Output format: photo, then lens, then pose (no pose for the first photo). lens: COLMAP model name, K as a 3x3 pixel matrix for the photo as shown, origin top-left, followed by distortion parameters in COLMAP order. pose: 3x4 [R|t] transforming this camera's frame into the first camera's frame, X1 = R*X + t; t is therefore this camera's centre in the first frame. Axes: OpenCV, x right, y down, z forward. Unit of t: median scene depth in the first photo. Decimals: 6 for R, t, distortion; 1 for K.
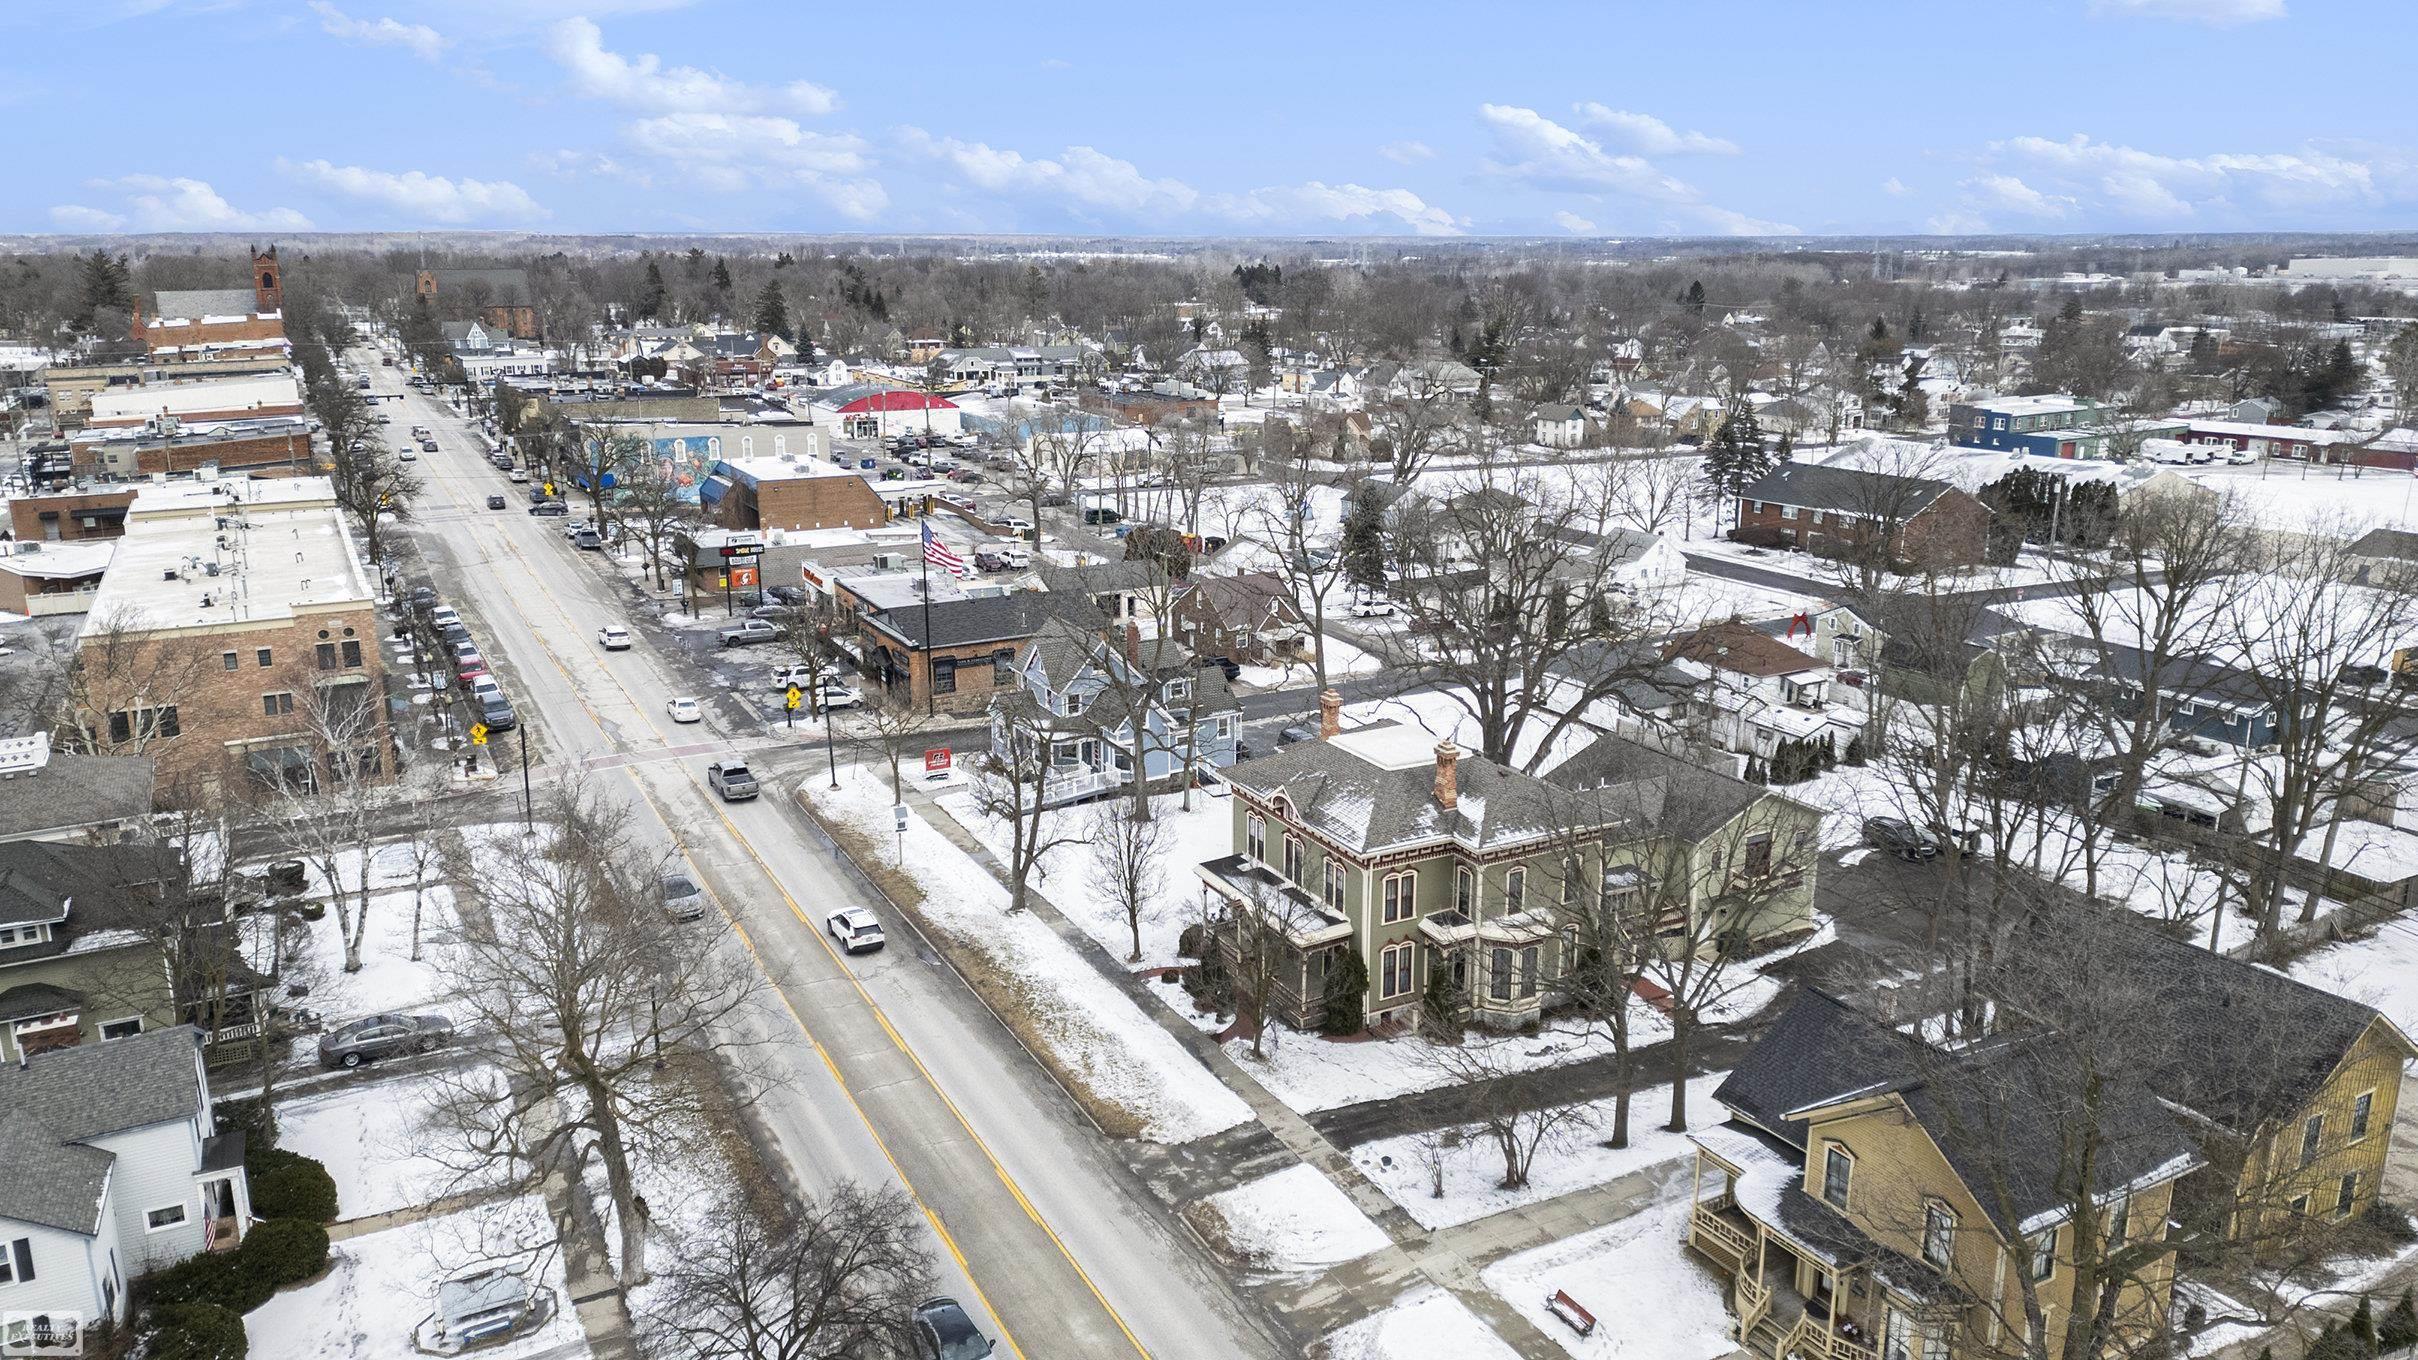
lens RADIAL K [[1669.9, 0, 1215.6], [0, 1669.9, 643.4], [0, 0, 1]] dist [0.108013, -0.120167]
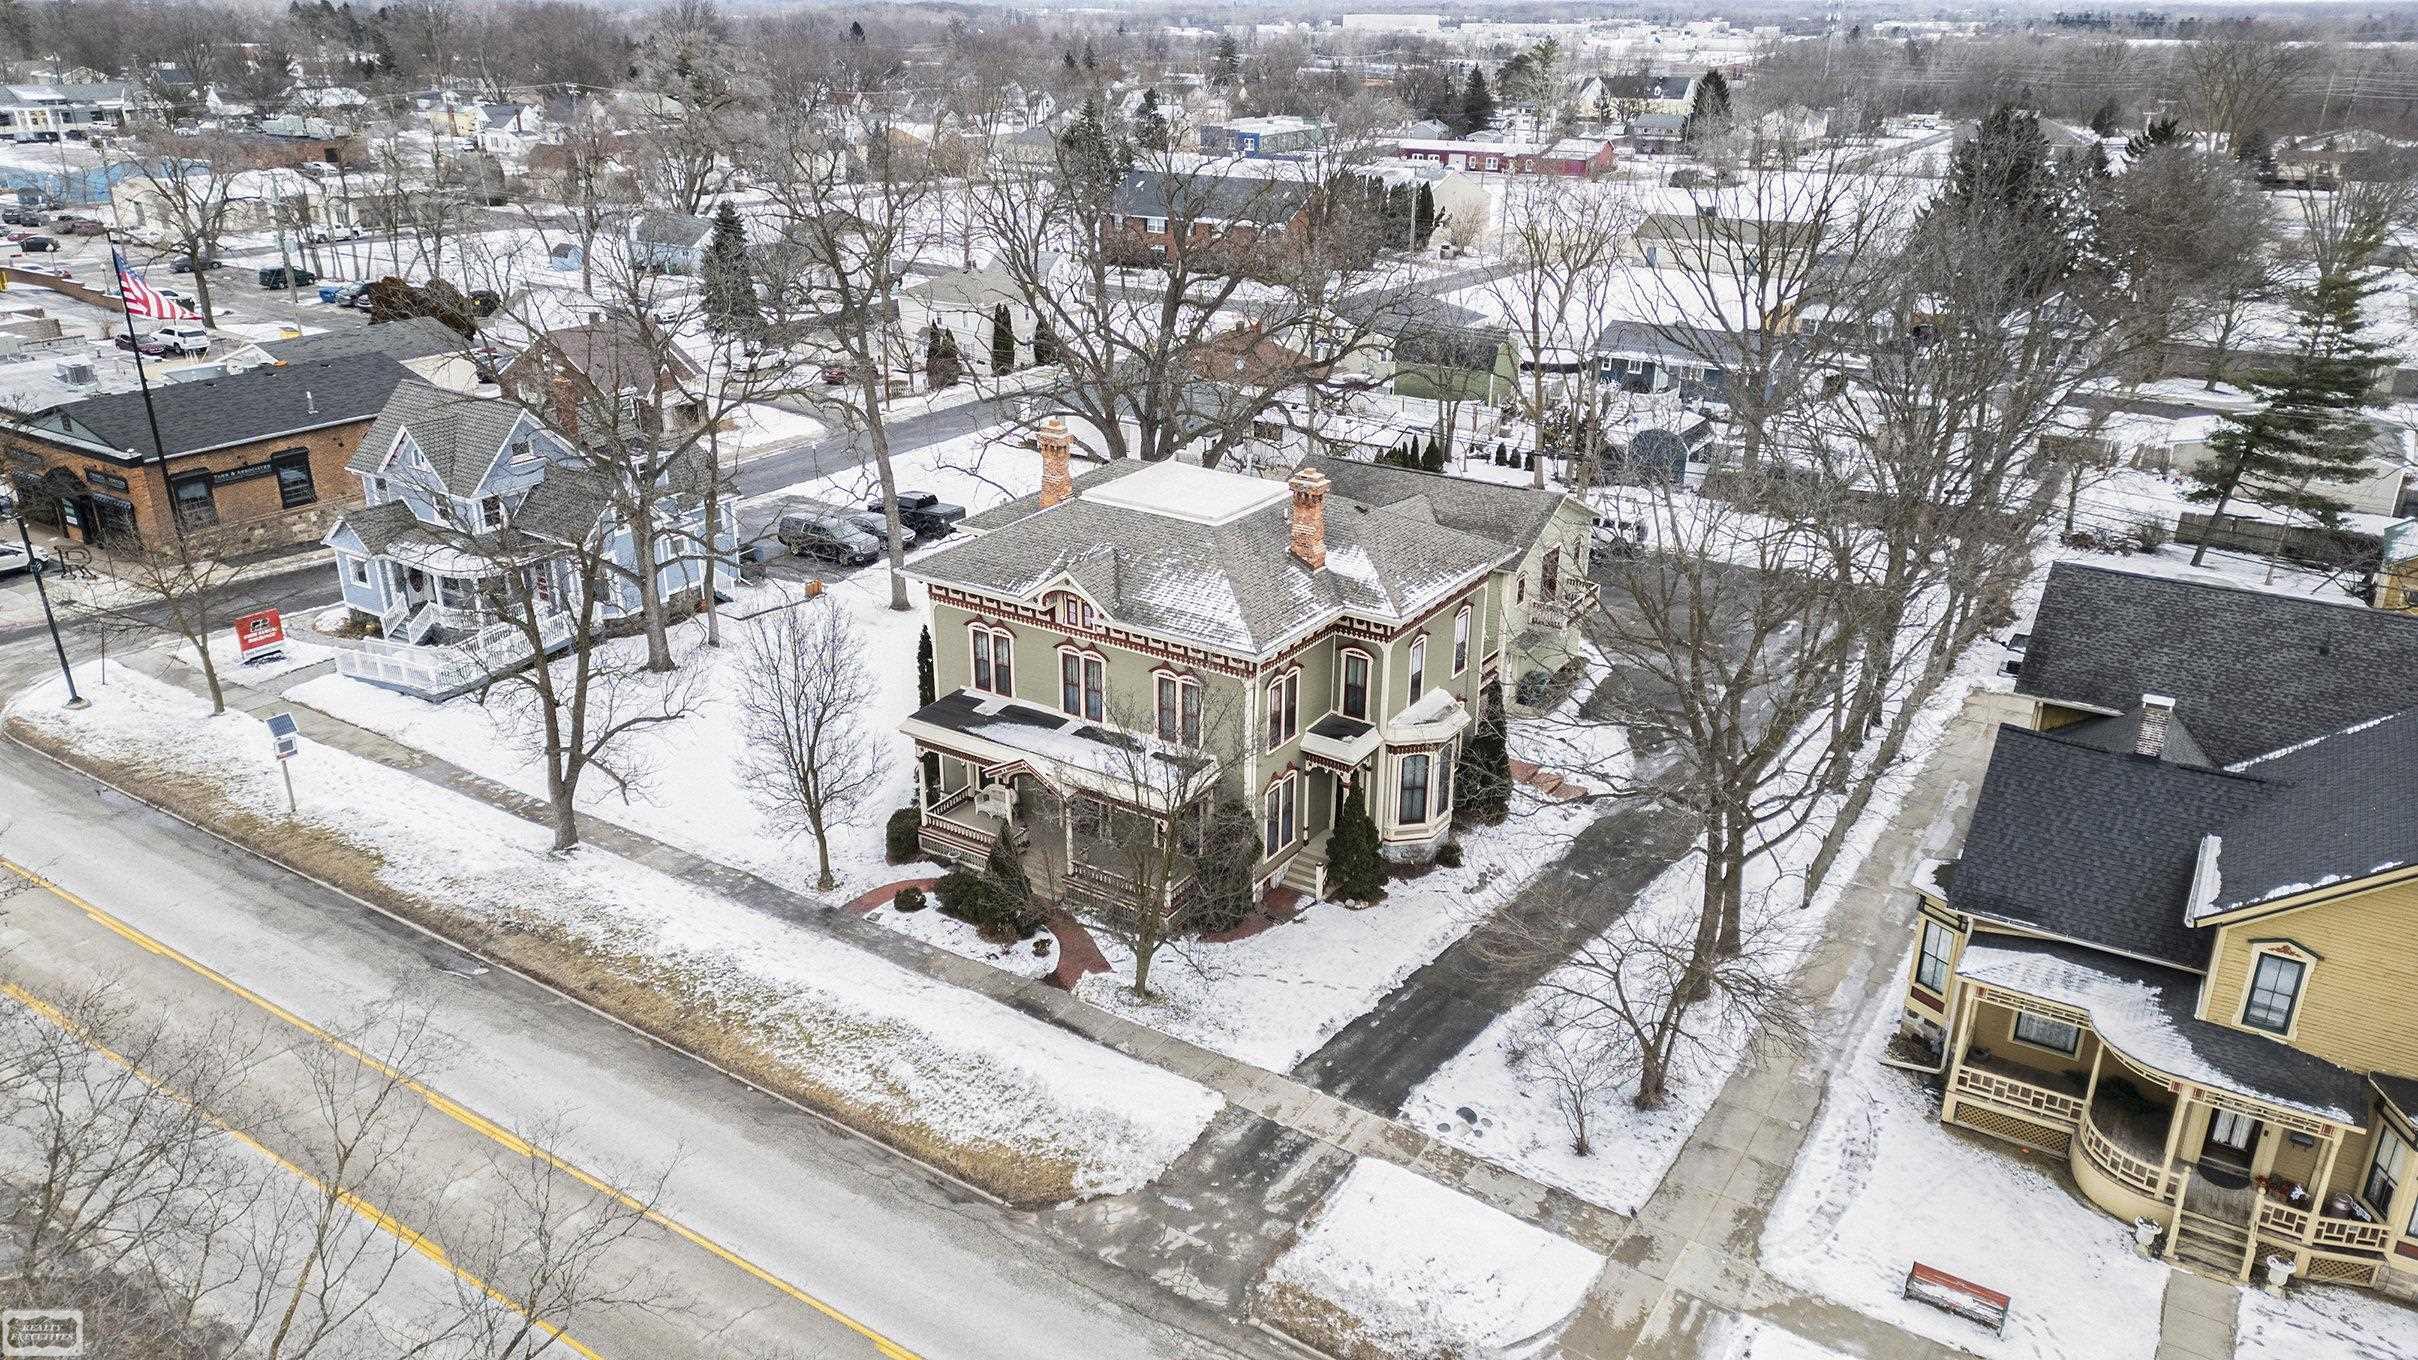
lens RADIAL K [[1669.9, 0, 1215.6], [0, 1669.9, 643.4], [0, 0, 1]] dist [0.108013, -0.120167]
pose [[0.880018, -0.161097, 0.446784, -0.193251], [0.102054, 0.982883, 0.153384, 0.019918], [-0.463846, -0.089385, 0.881395, 0.405808]]
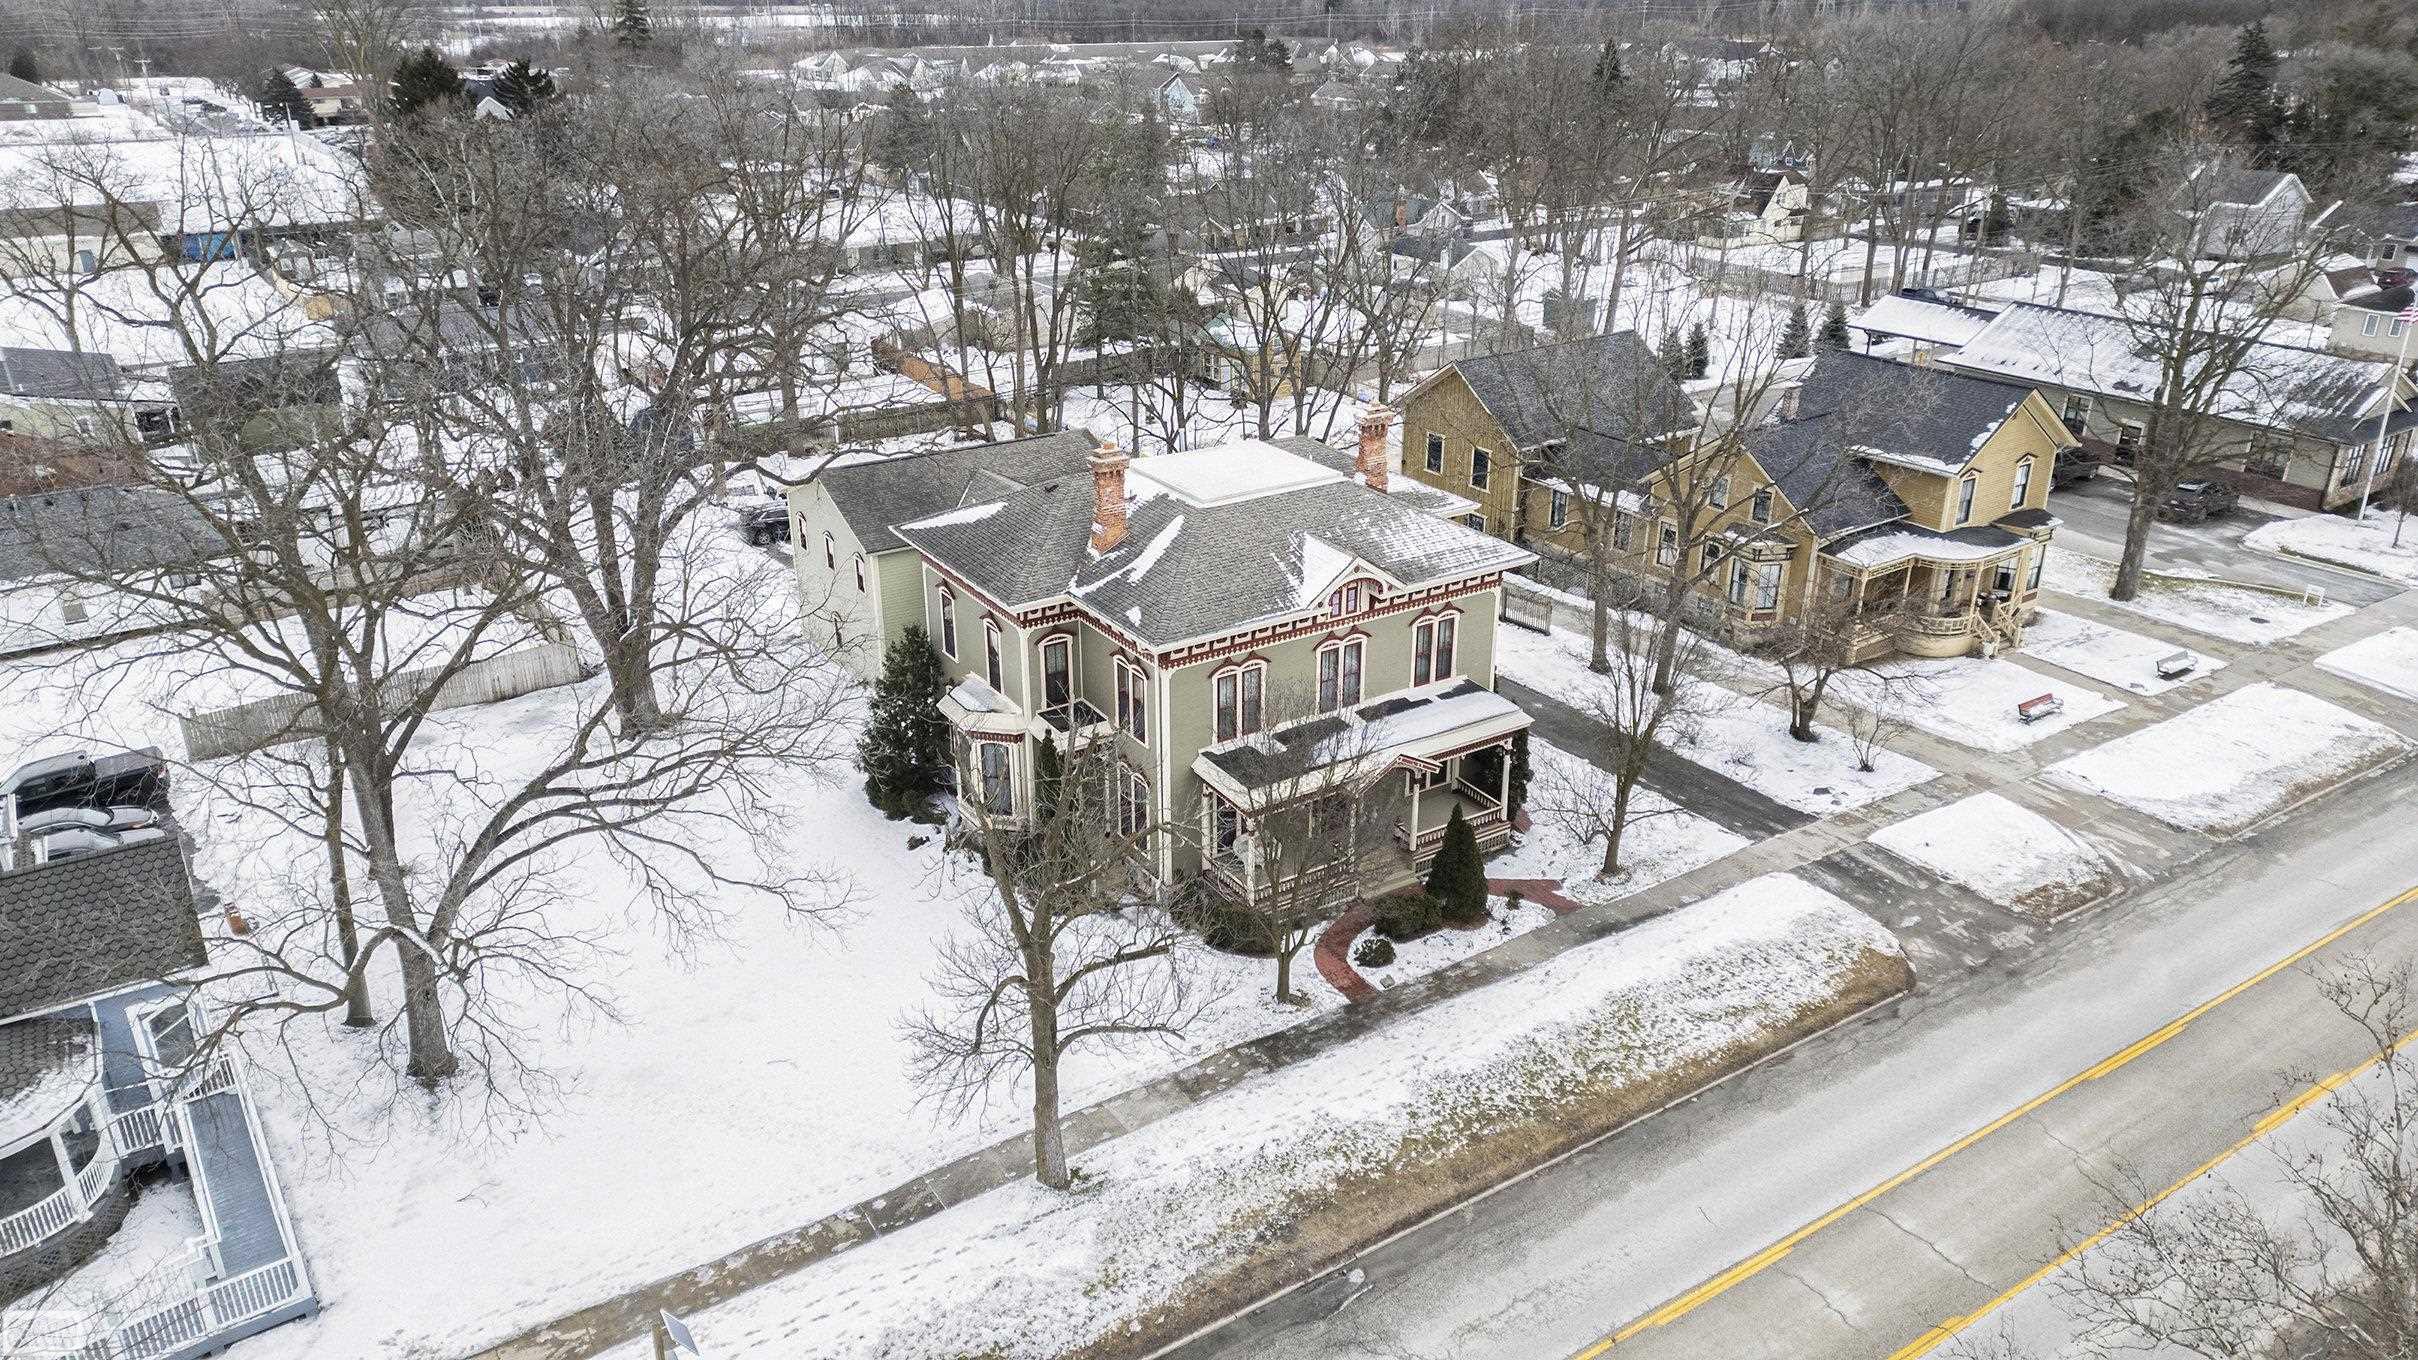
lens RADIAL K [[1669.9, 0, 1215.6], [0, 1669.9, 643.4], [0, 0, 1]] dist [0.108013, -0.120167]
pose [[-0.077275, -0.377064, 0.922958, -0.516899], [0.231652, 0.893601, 0.384466, -0.130180], [-0.969725, 0.243515, 0.018294, 1.026520]]
